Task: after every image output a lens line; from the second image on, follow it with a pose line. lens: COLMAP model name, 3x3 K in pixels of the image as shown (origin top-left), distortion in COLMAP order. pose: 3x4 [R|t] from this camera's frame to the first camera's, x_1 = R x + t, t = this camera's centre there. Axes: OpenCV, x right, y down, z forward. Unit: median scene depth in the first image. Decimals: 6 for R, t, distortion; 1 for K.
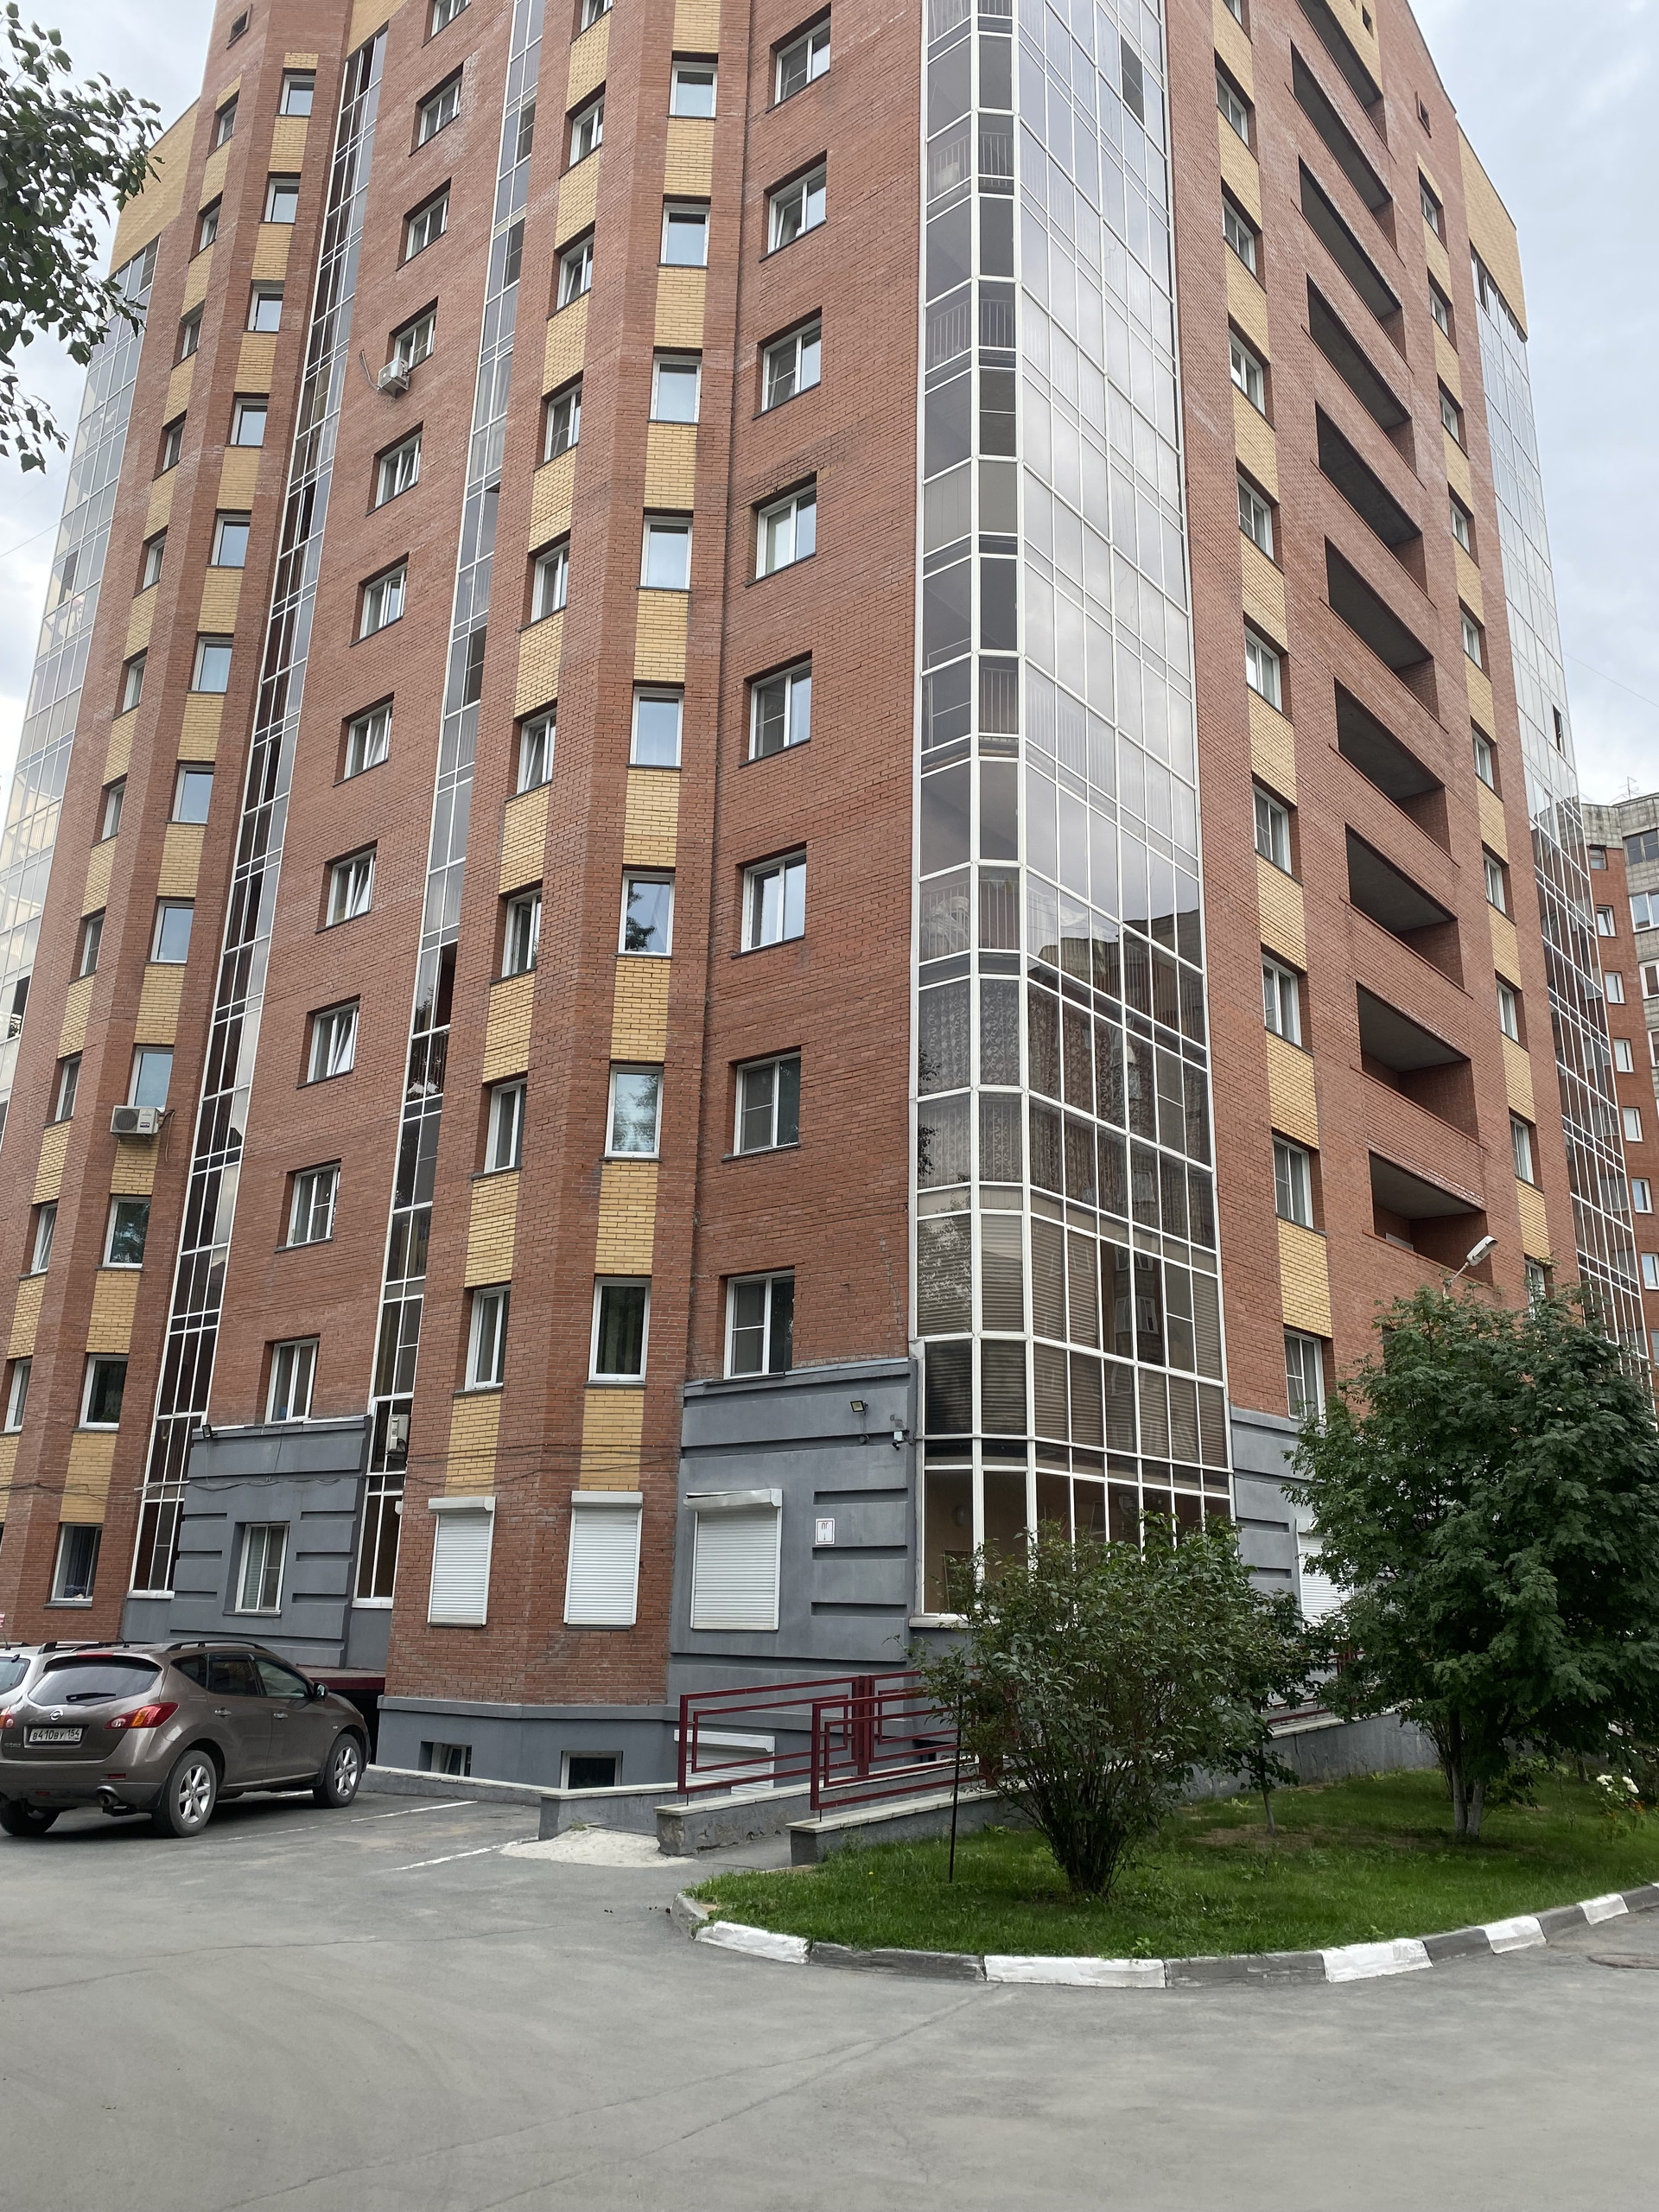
lens RADIAL K [[1667.5, 0, 846.9], [0, 1667.5, 1074.5], [0, 0, 1]] dist [0.012540, -0.017368]
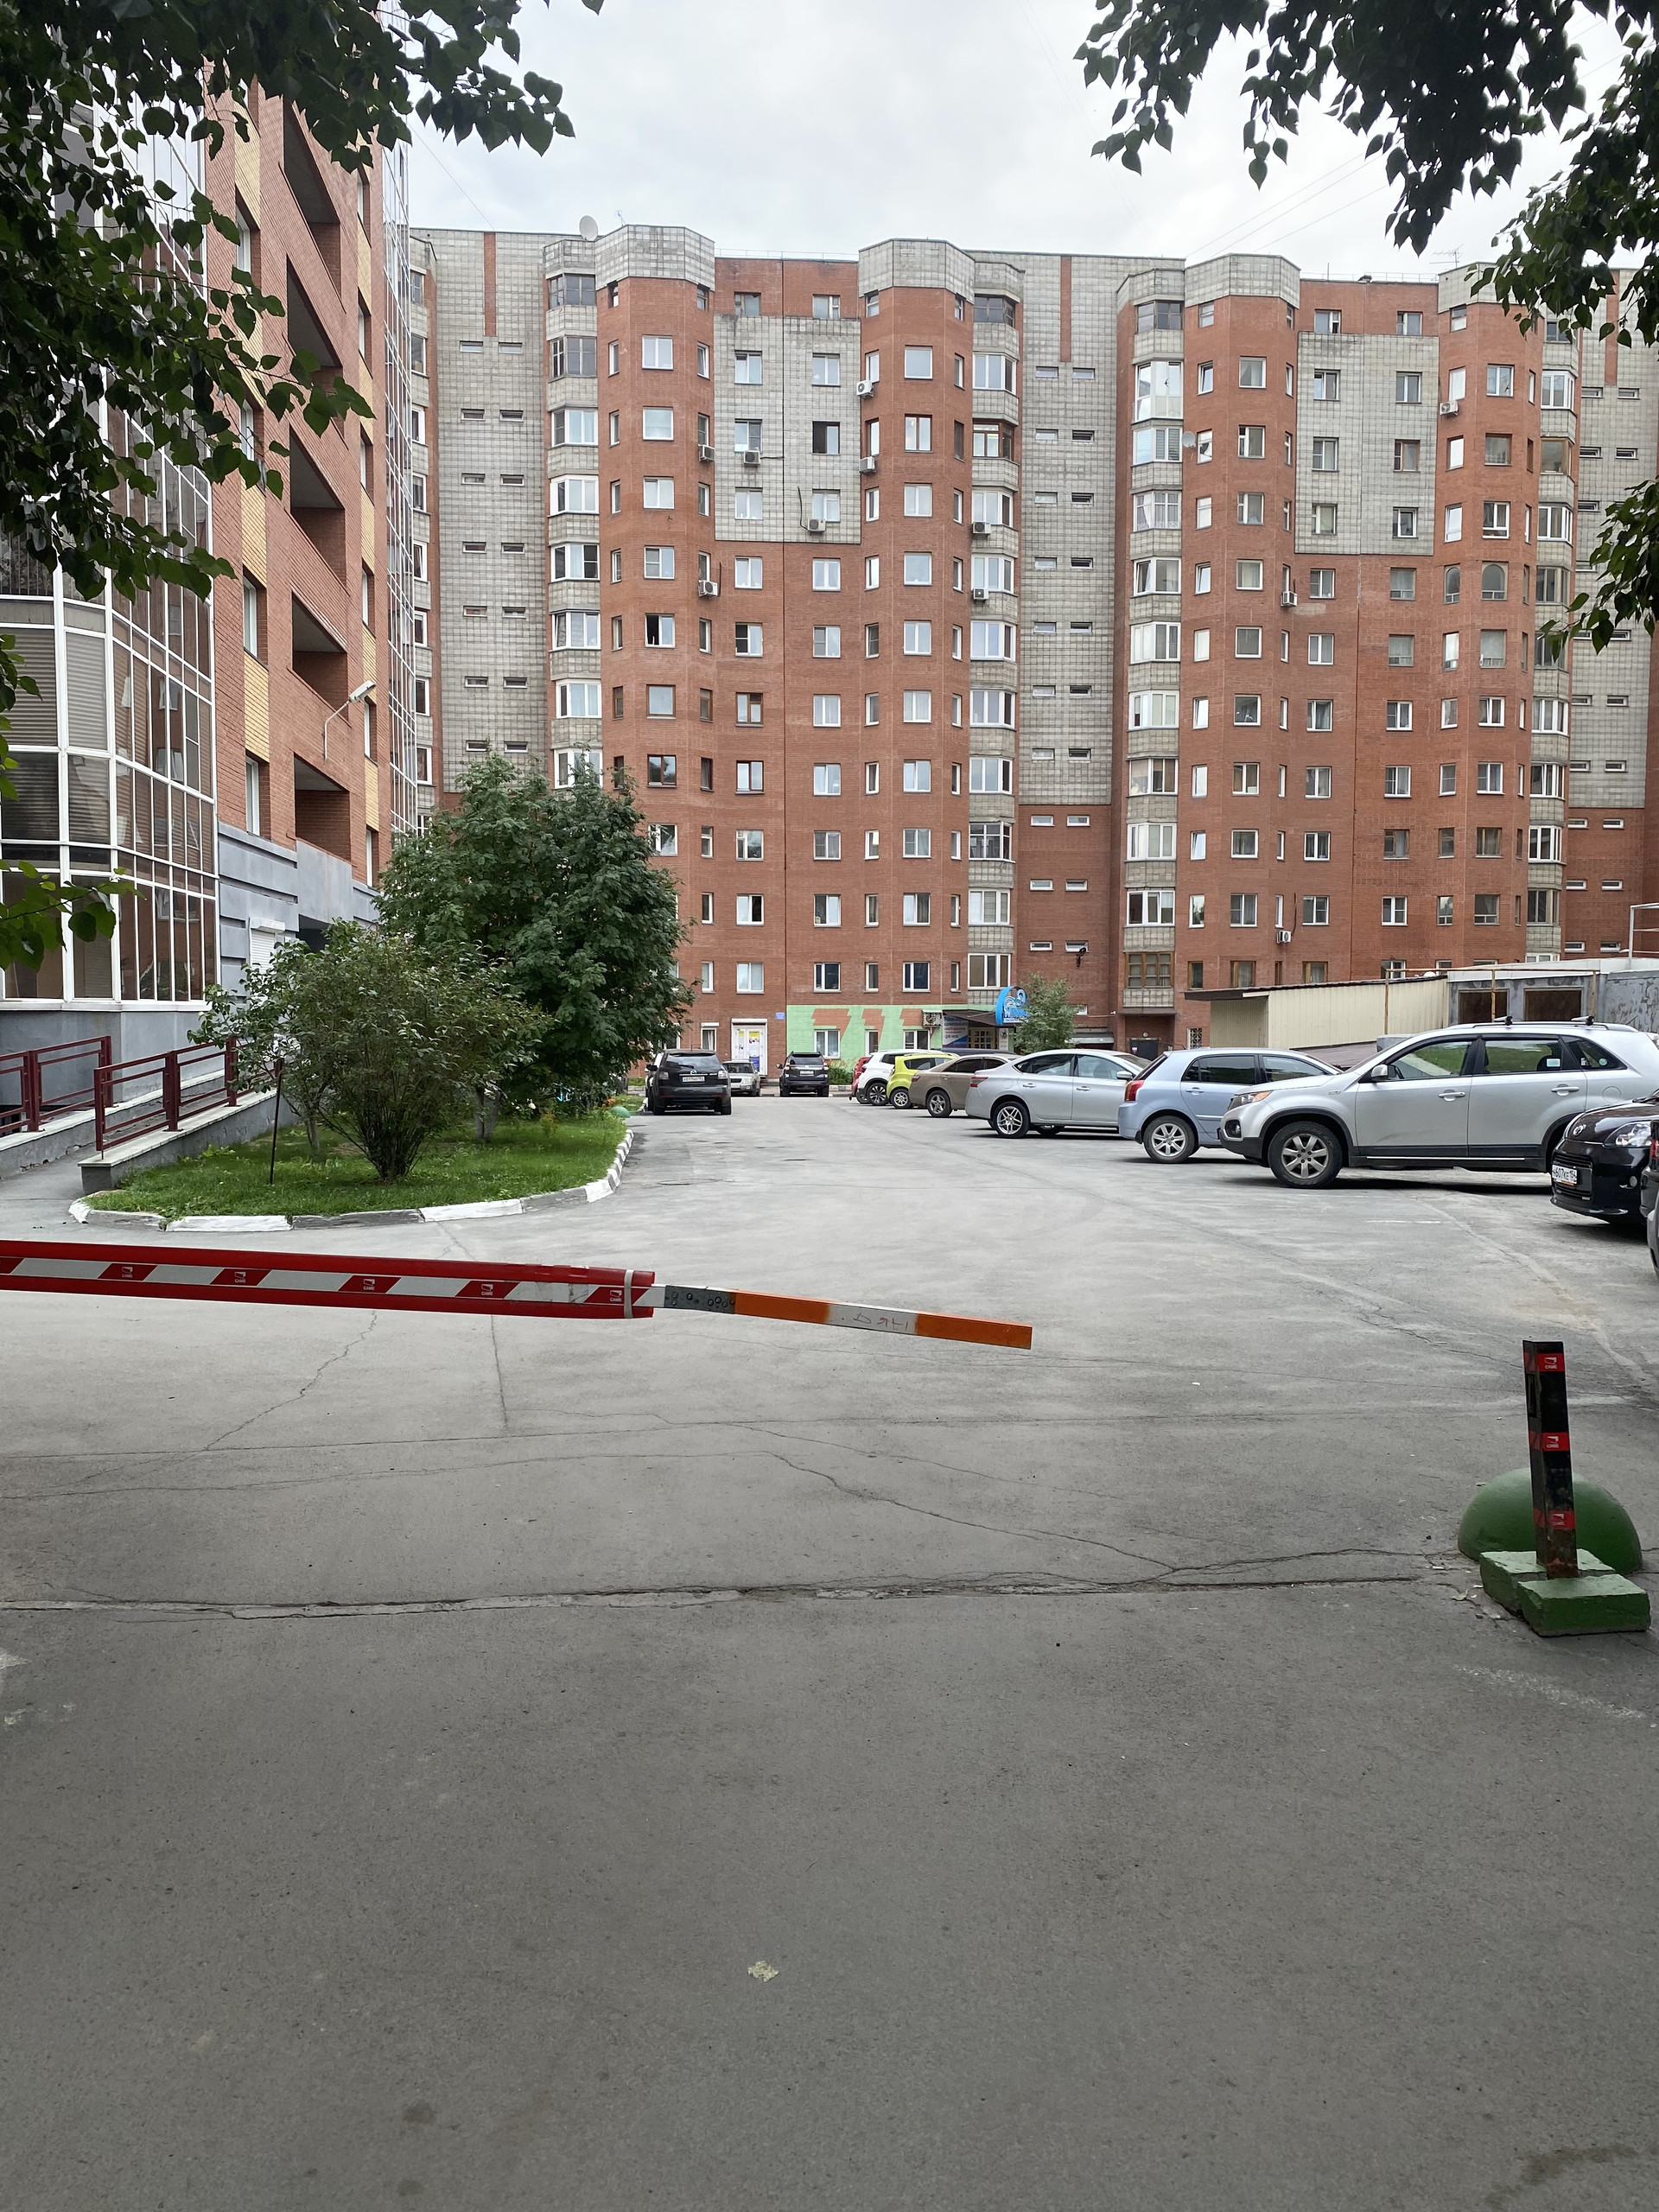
lens RADIAL K [[1667.5, 0, 822.9], [0, 1667.5, 1094.3], [0, 0, 1]] dist [0.012540, -0.017368]
pose [[0.709708, -0.055233, 0.702327, -0.338243], [-0.205881, 0.937141, 0.281744, -0.038268], [-0.673741, -0.344552, 0.653725, -0.103112]]
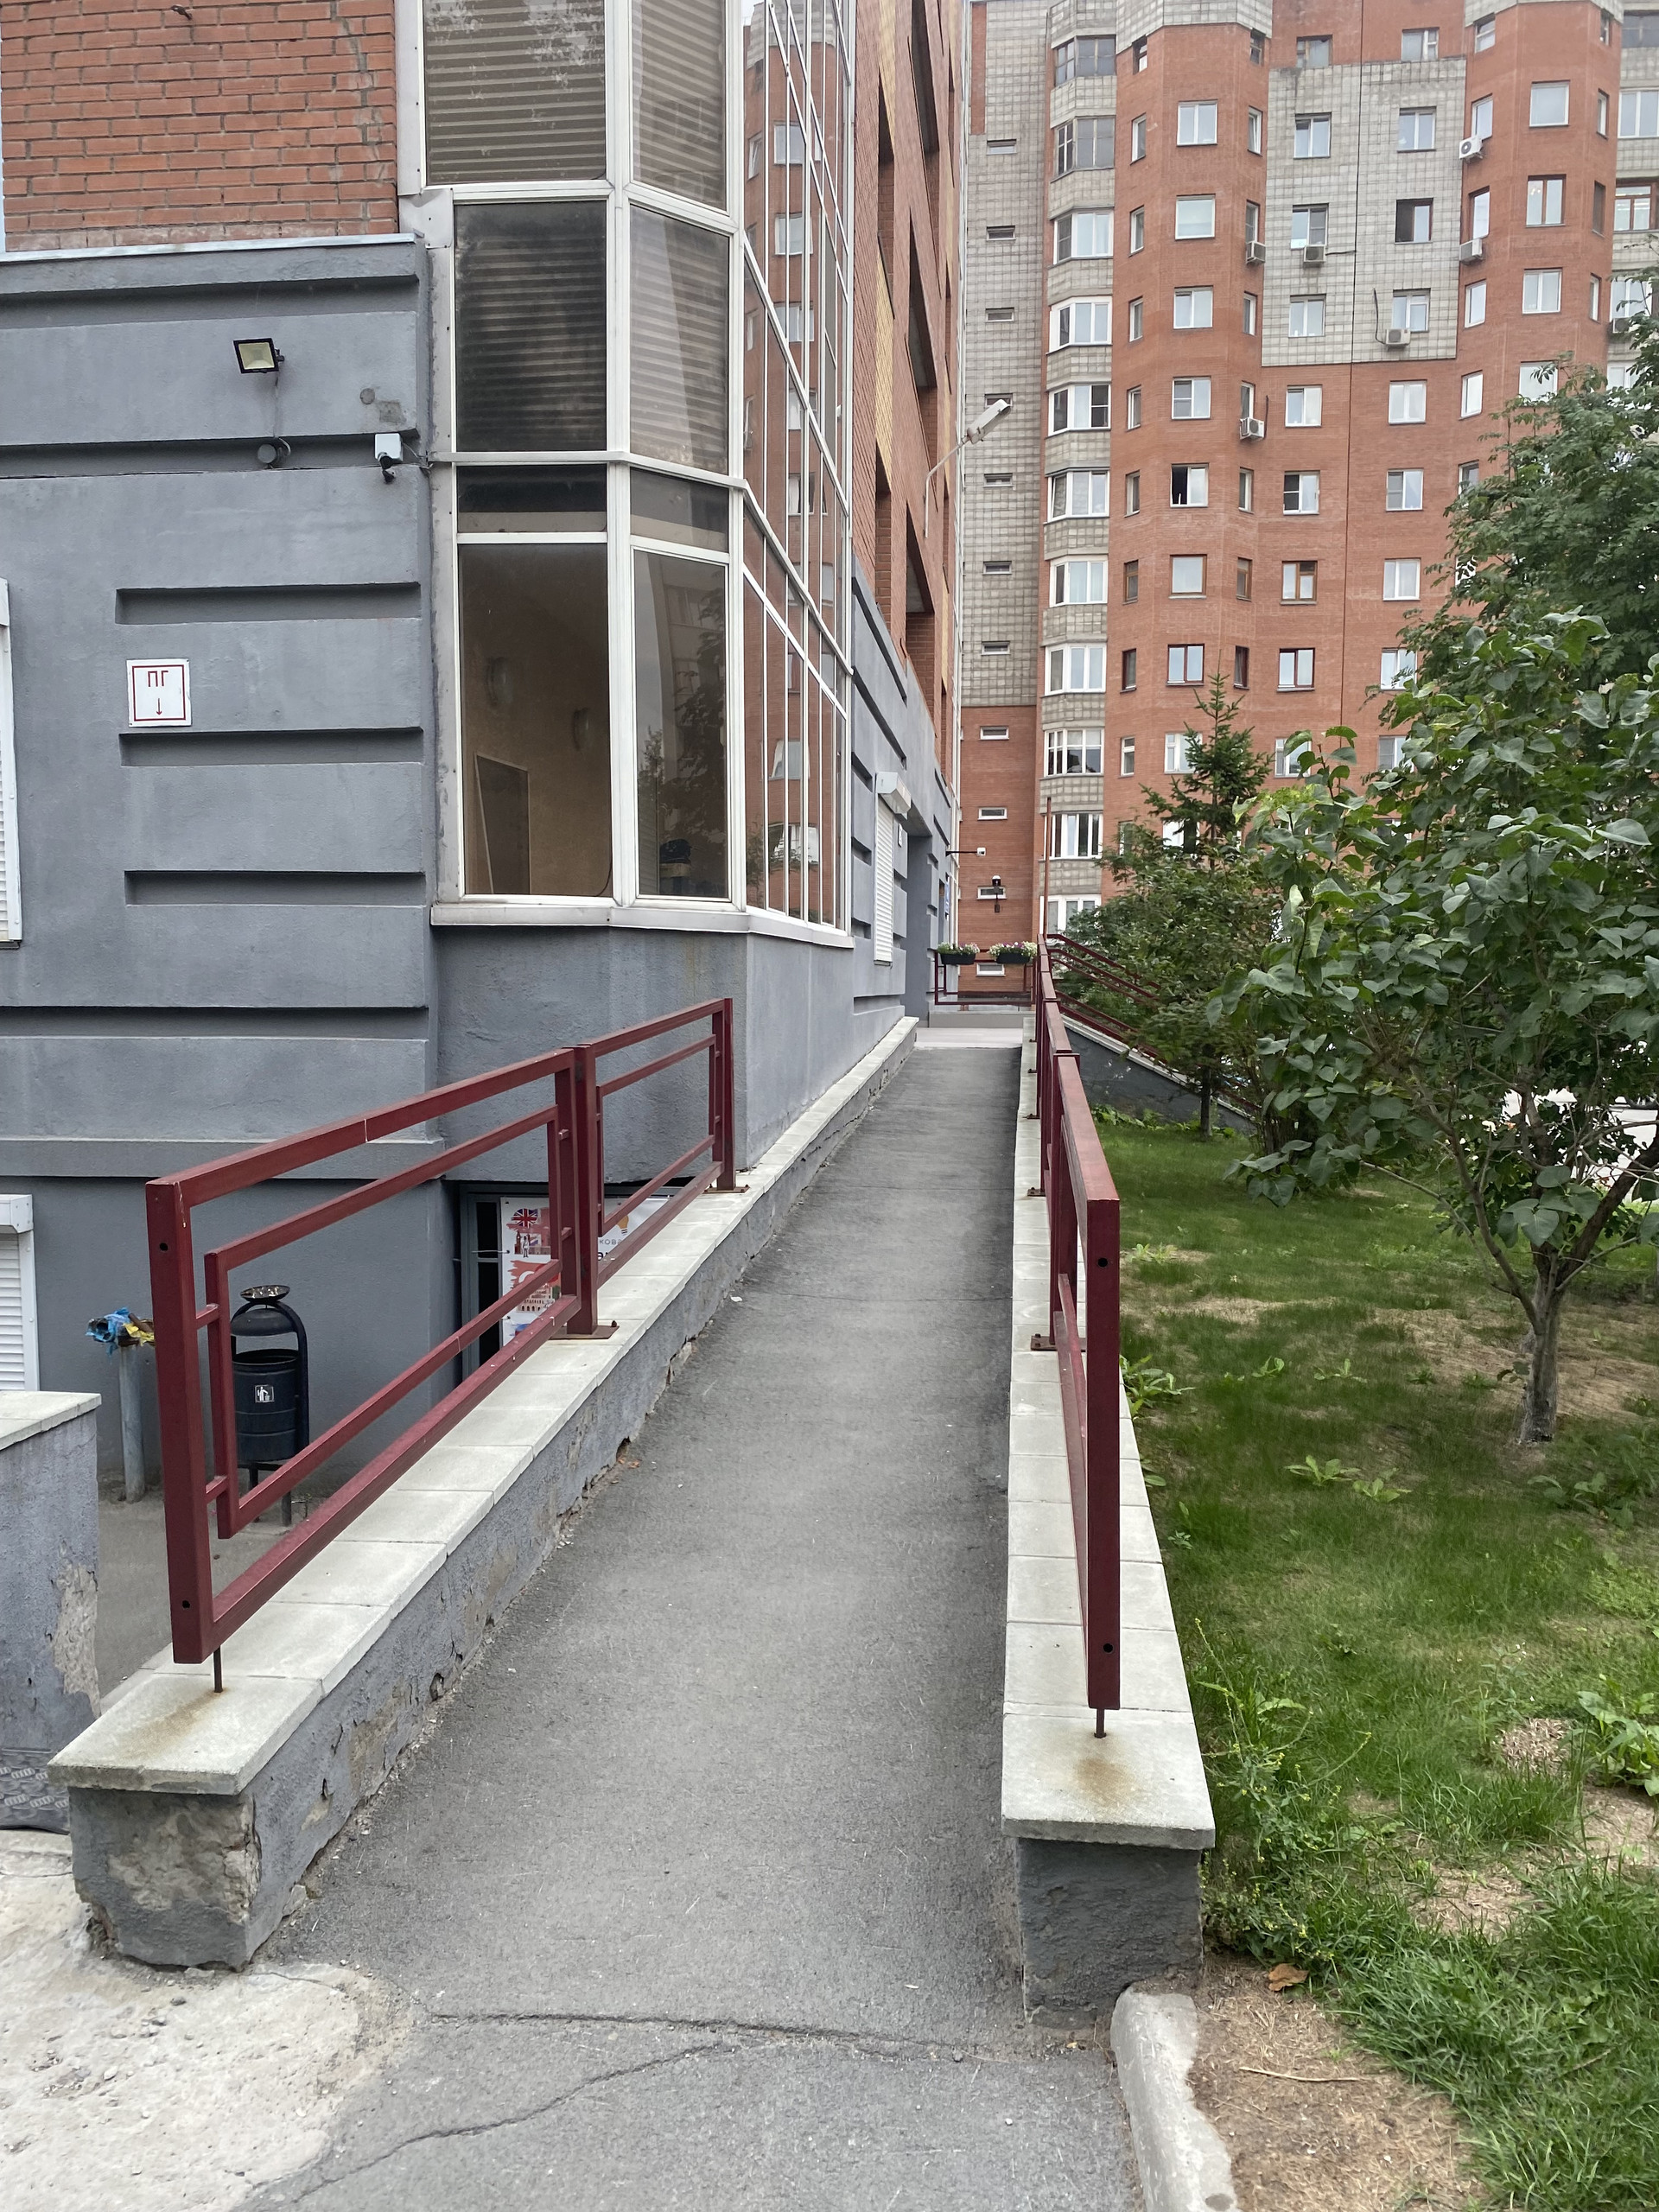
lens RADIAL K [[1667.5, 0, 866.9], [0, 1667.5, 1104.2], [0, 0, 1]] dist [0.012540, -0.017368]
pose [[0.830546, -0.063807, 0.553283, -0.097921], [-0.158019, 0.925596, 0.343950, 0.207697], [-0.534063, -0.373095, 0.758667, 0.600233]]
